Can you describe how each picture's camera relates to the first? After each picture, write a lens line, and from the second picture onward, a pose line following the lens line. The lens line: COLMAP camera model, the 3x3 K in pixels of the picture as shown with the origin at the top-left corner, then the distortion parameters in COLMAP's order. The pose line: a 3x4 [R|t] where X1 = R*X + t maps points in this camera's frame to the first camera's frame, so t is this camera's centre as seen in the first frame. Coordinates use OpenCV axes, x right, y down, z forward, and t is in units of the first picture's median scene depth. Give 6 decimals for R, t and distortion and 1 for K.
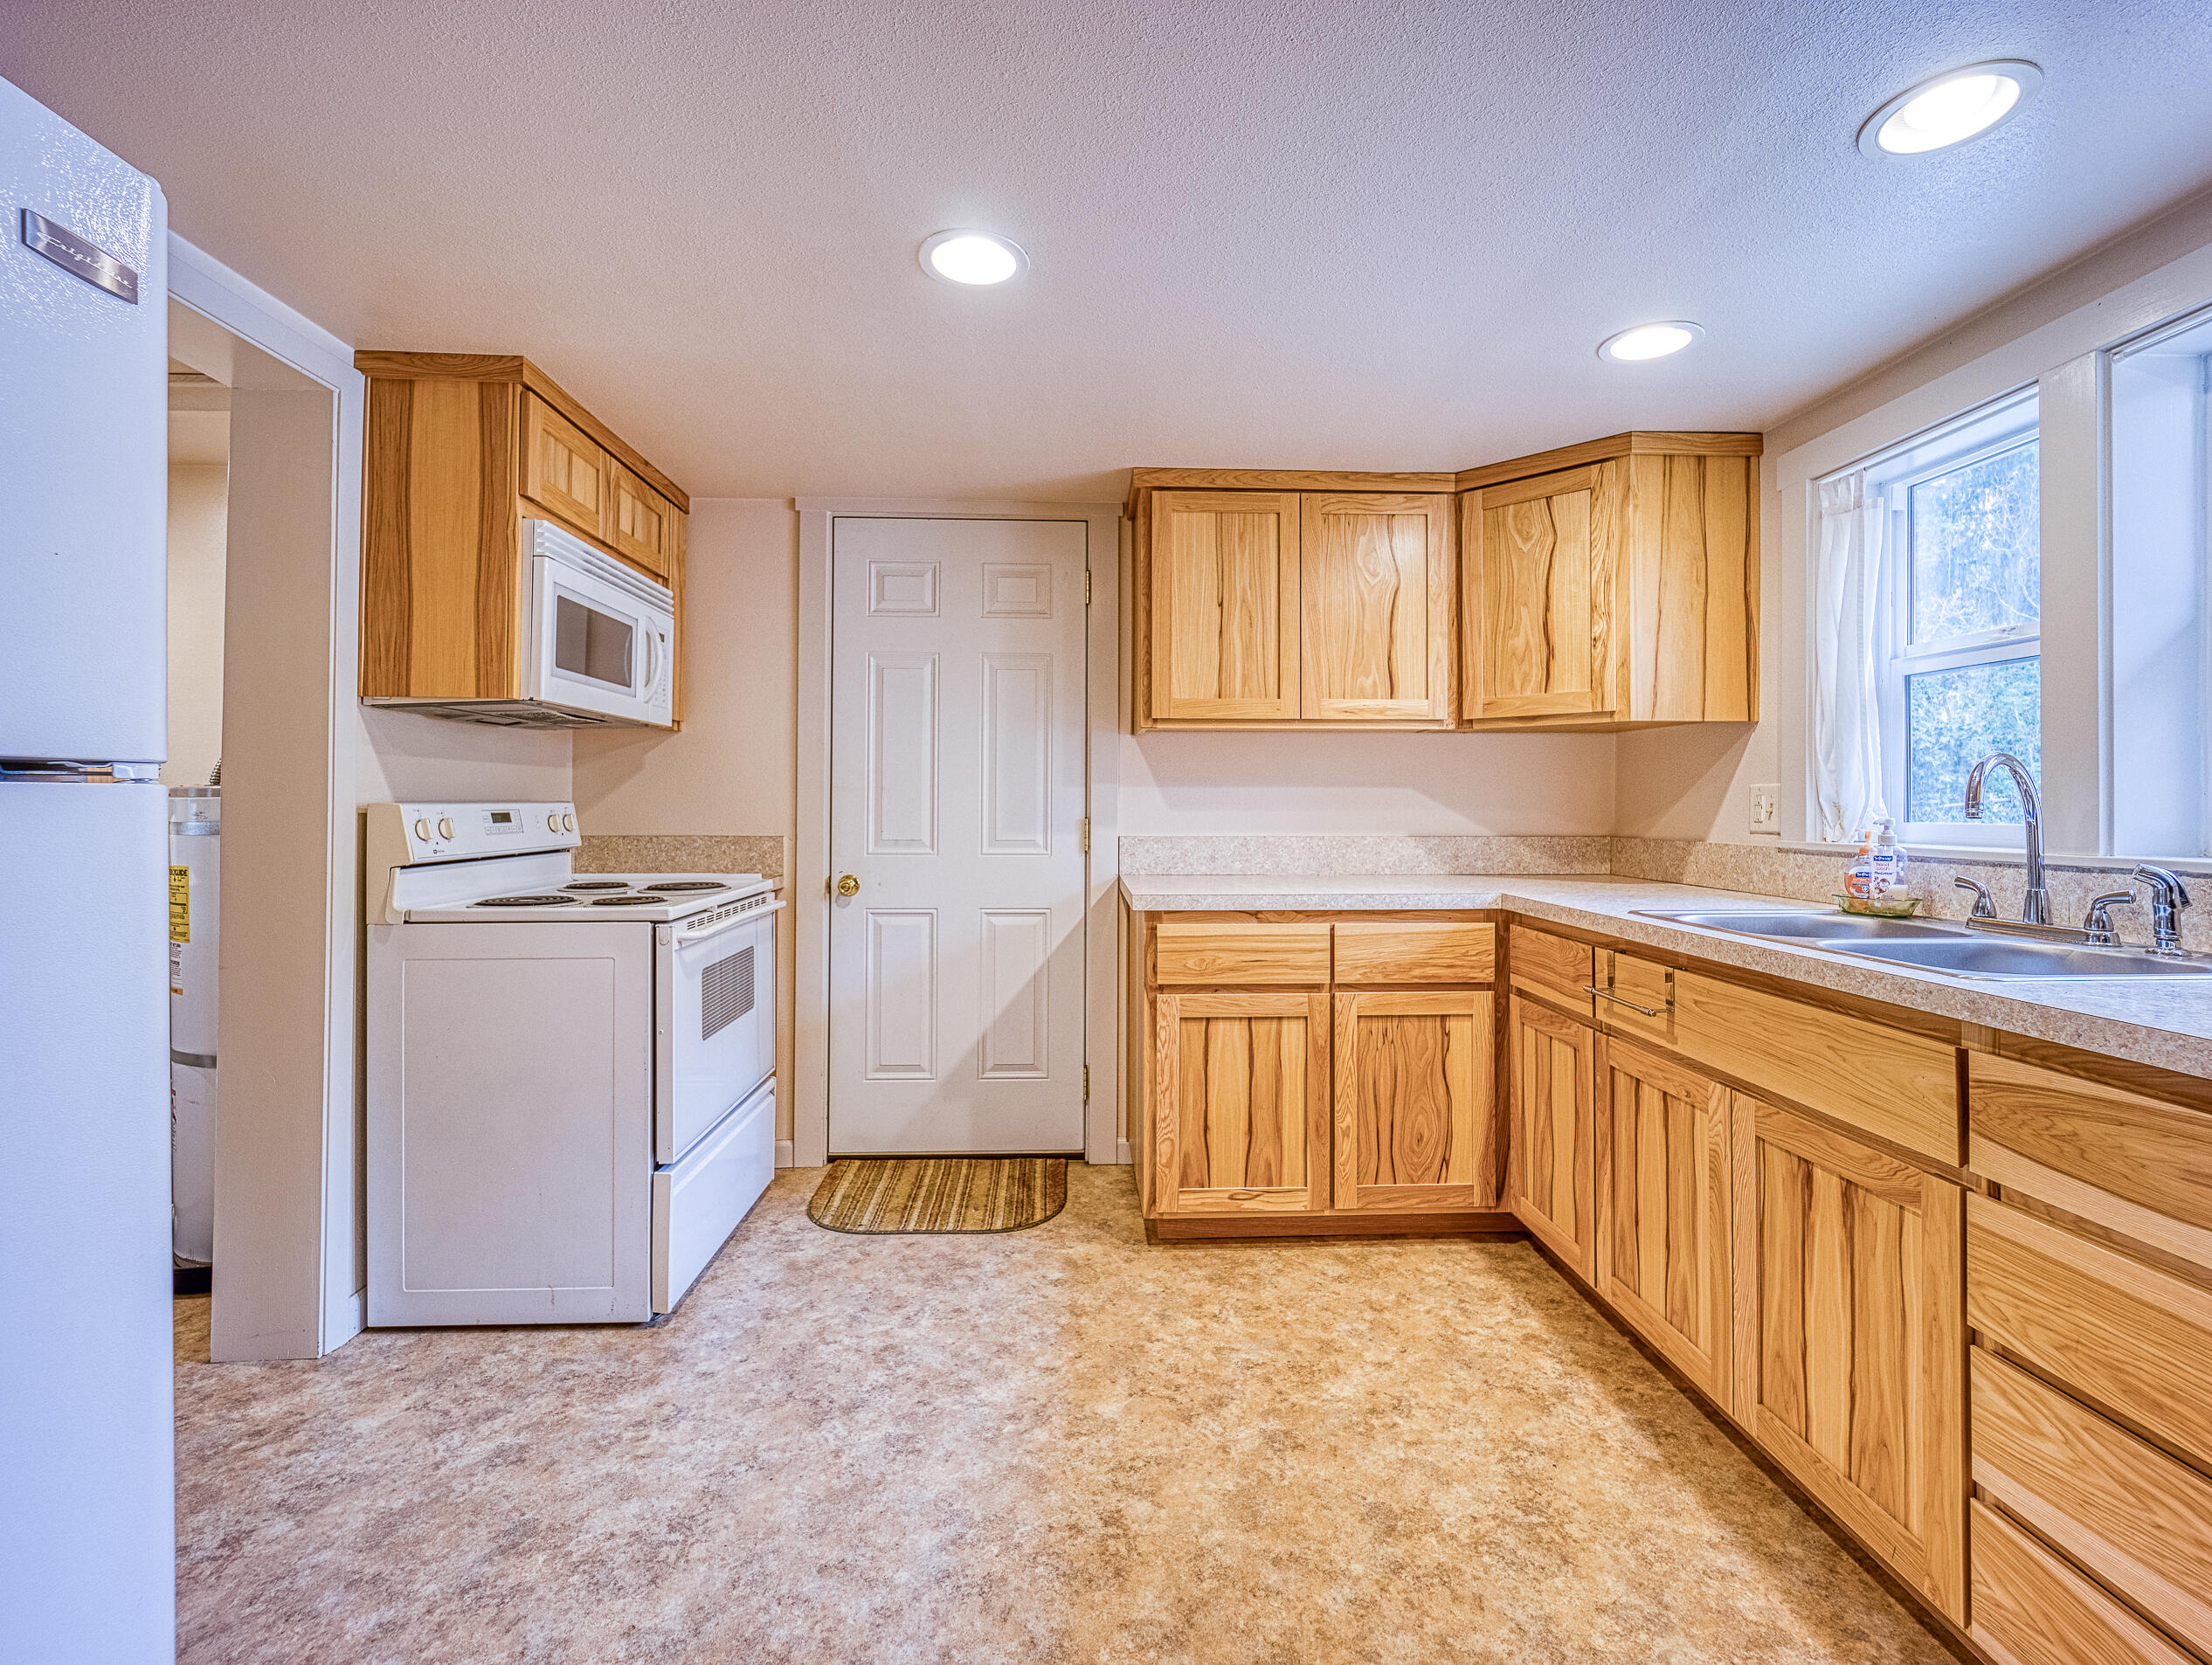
lens RADIAL K [[1024.8, 0, 1087.3], [0, 1024.8, 800.7], [0, 0, 1]] dist [-0.000757, 0.000152]
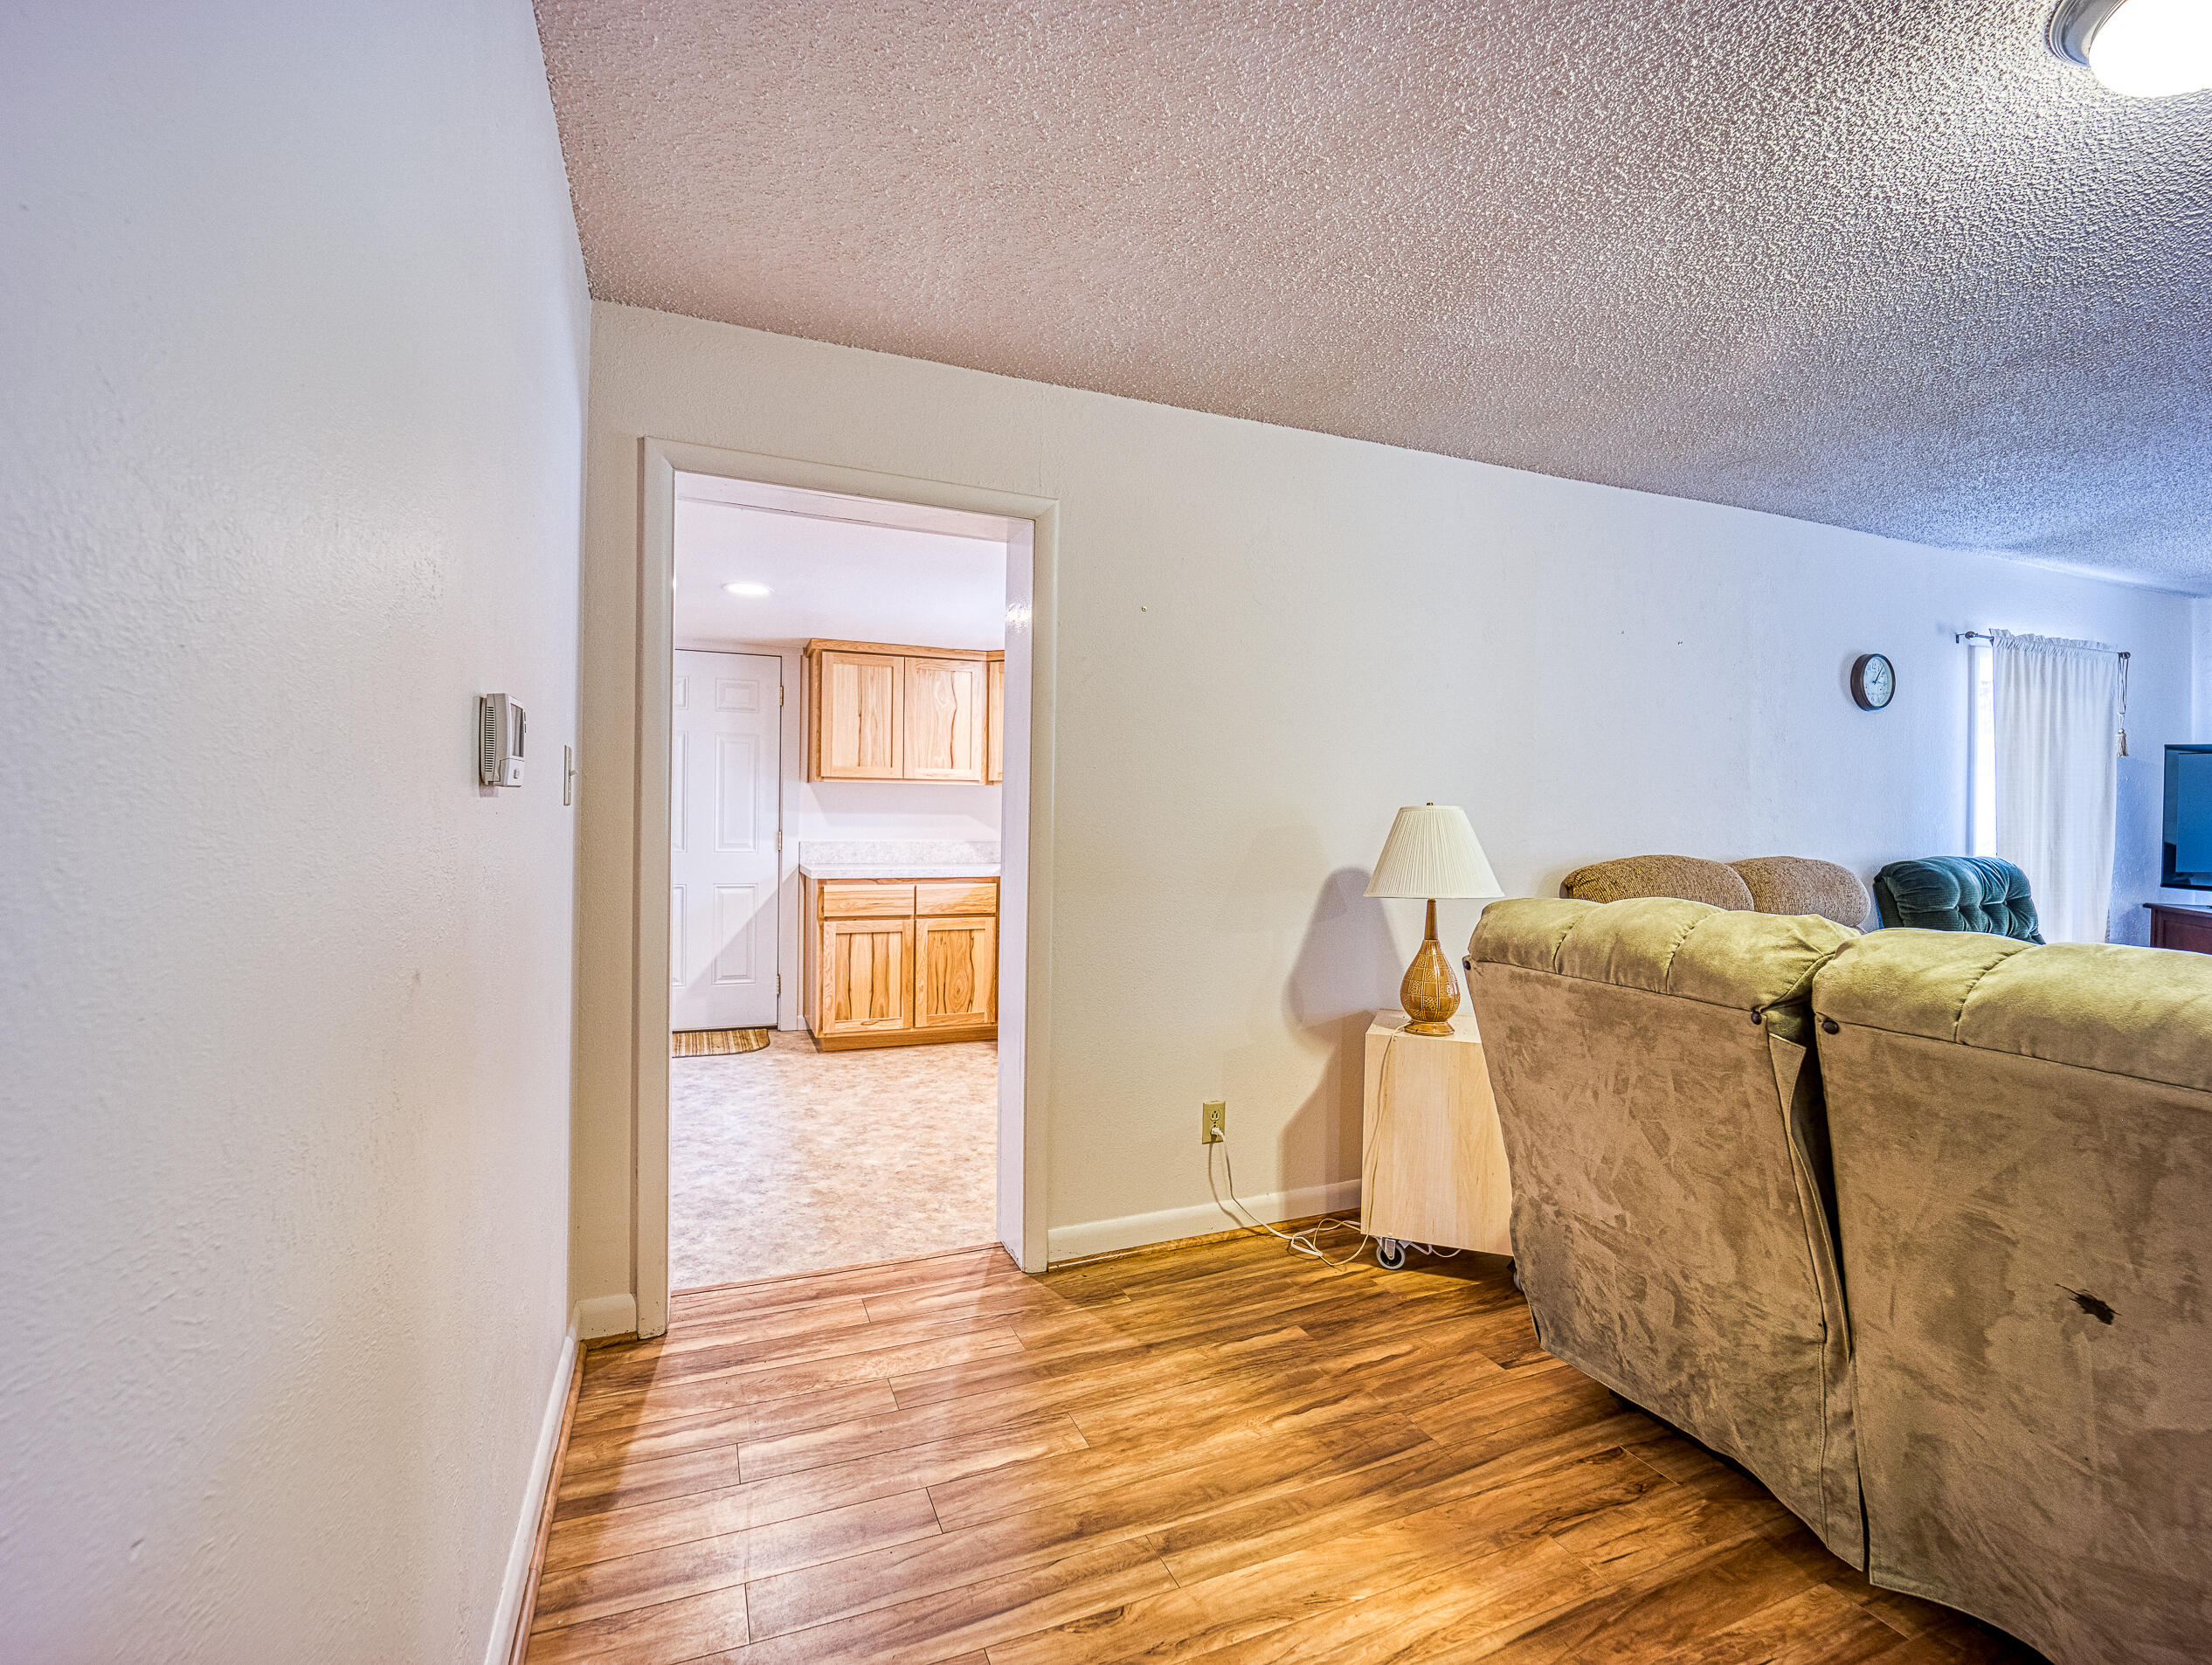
lens RADIAL K [[1024.8, 0, 1108.3], [0, 1024.8, 839.3], [0, 0, 1]] dist [-0.000757, 0.000152]
pose [[0.937191, 0.003991, 0.348793, -0.103994], [-0.011047, 0.999773, 0.018244, -0.008090], [-0.348641, -0.020951, 0.937022, -0.995080]]
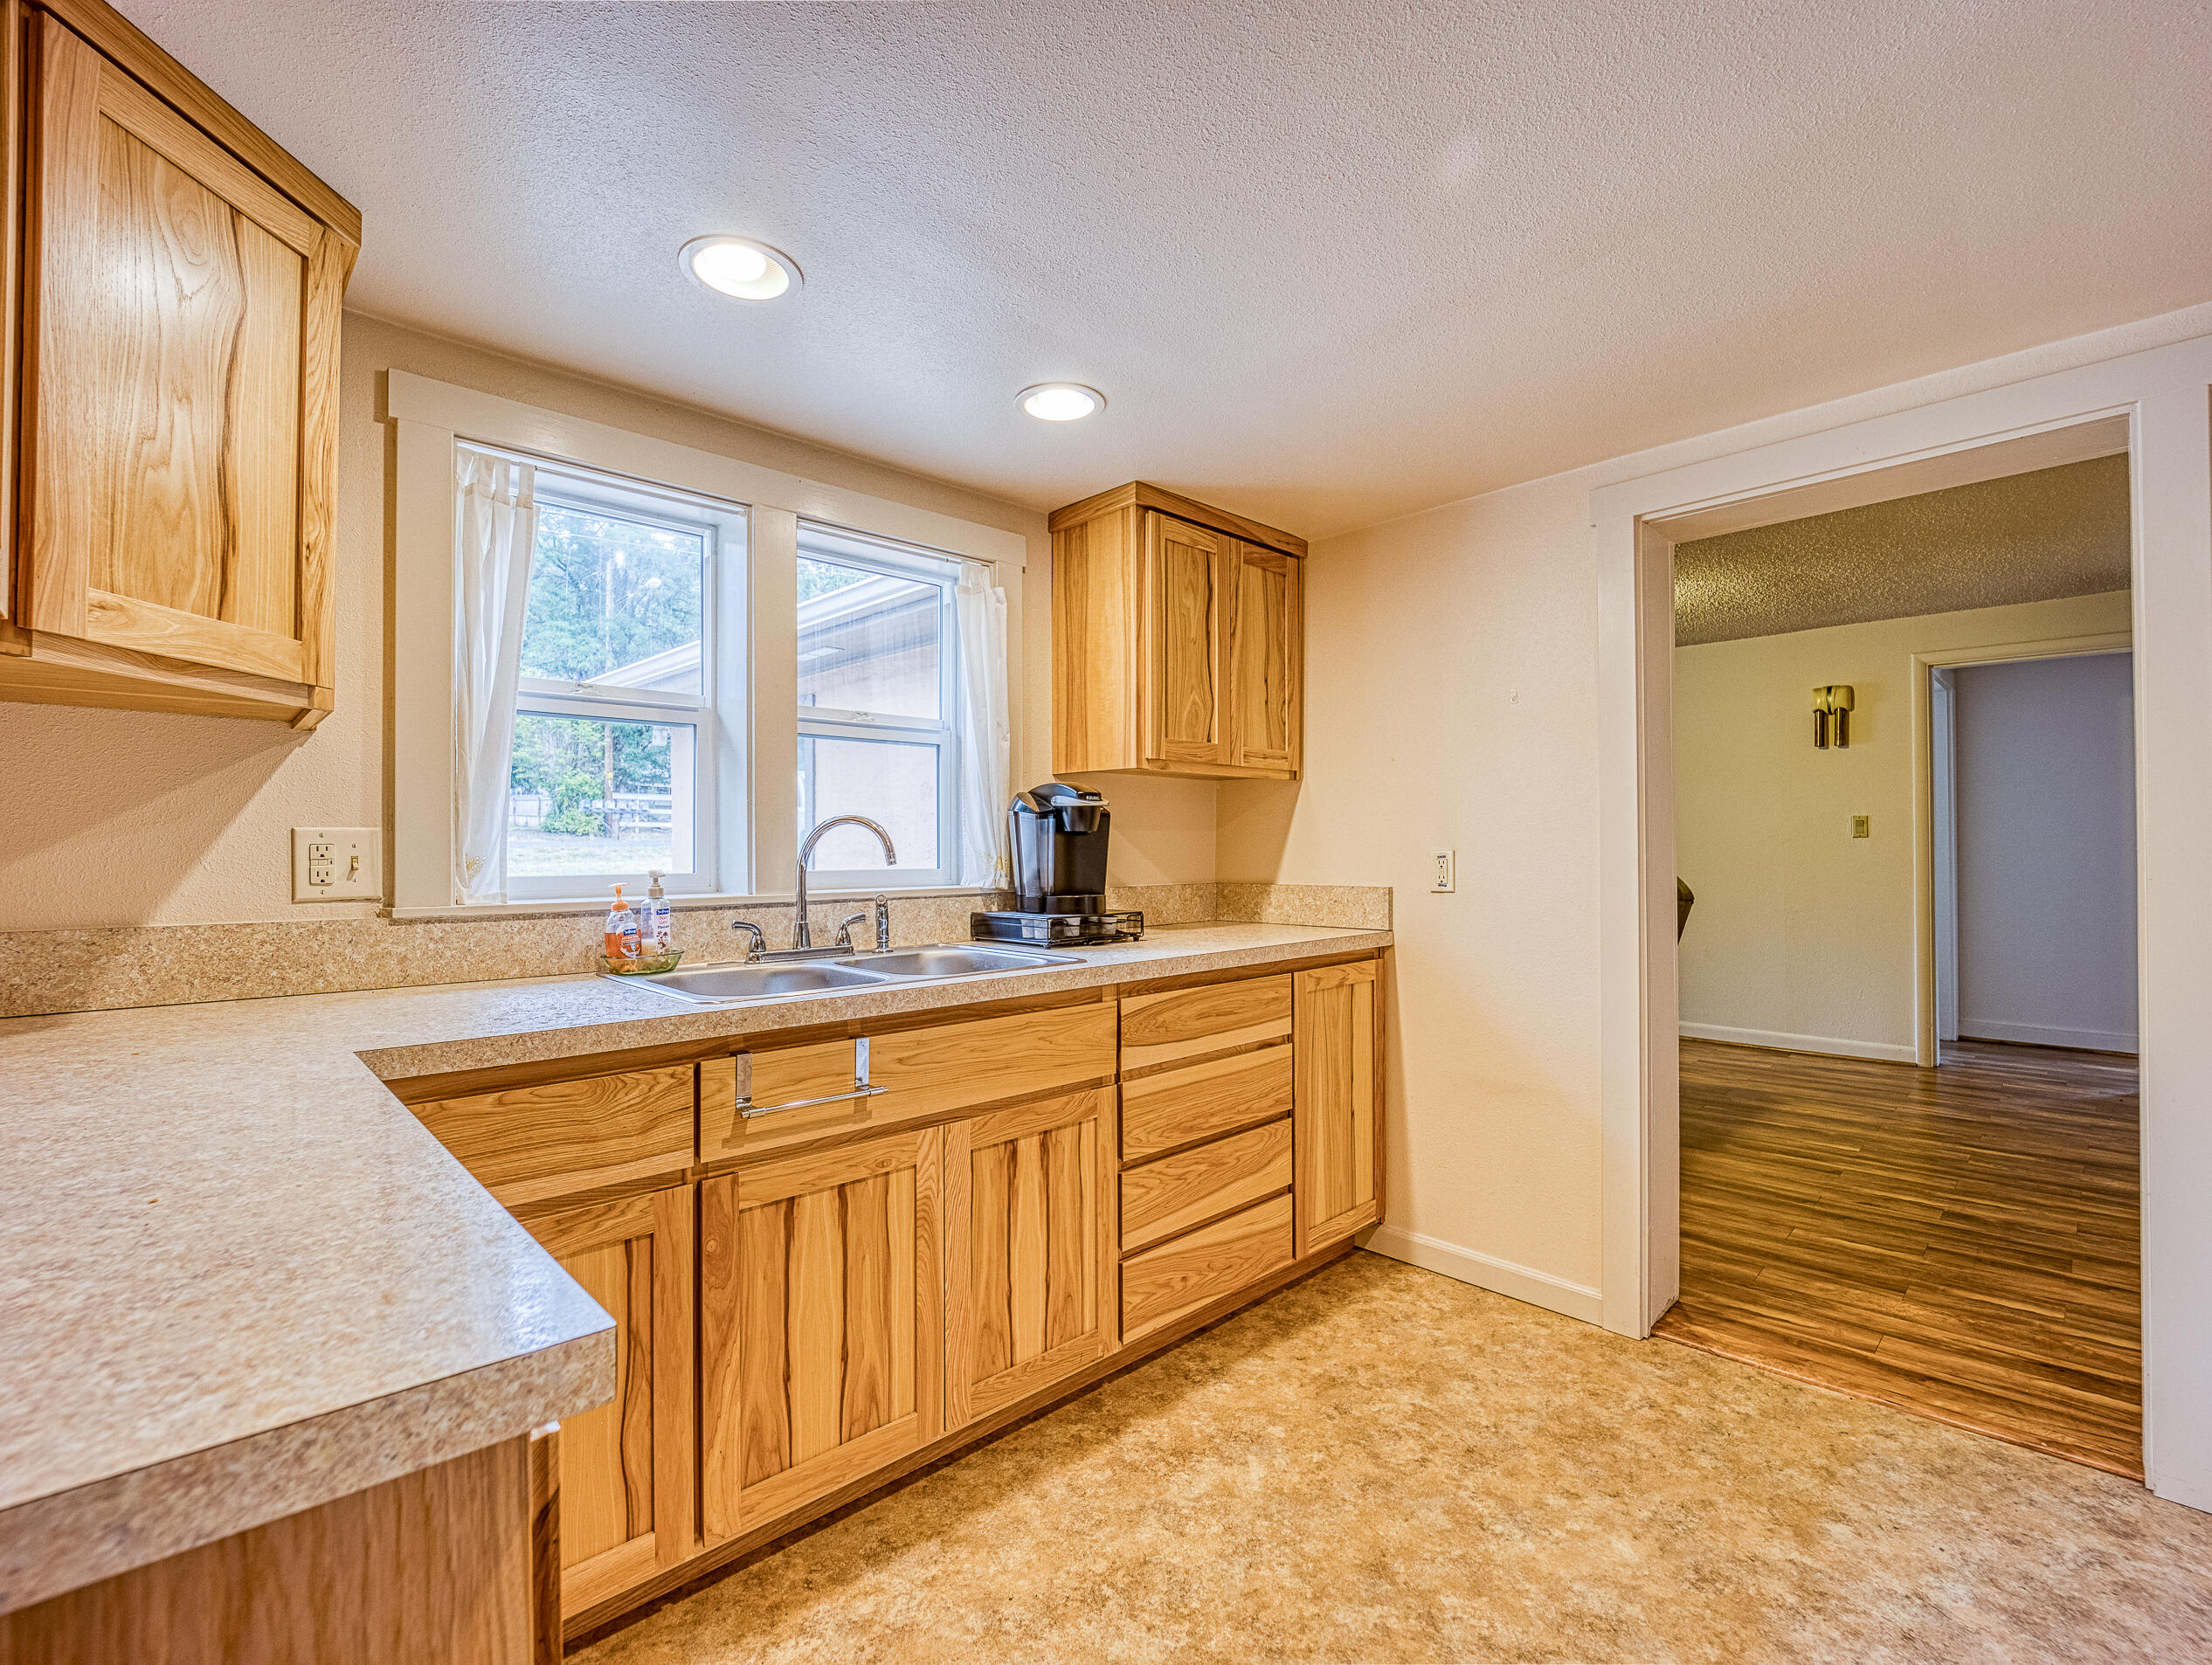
lens RADIAL K [[1024.8, 0, 1120.1], [0, 1024.8, 840.7], [0, 0, 1]] dist [-0.000757, 0.000152]
pose [[-0.695762, 0.003345, 0.718265, -0.170272], [-0.001398, 0.999981, -0.006011, -0.004199], [-0.718271, -0.005186, -0.695744, 1.047654]]
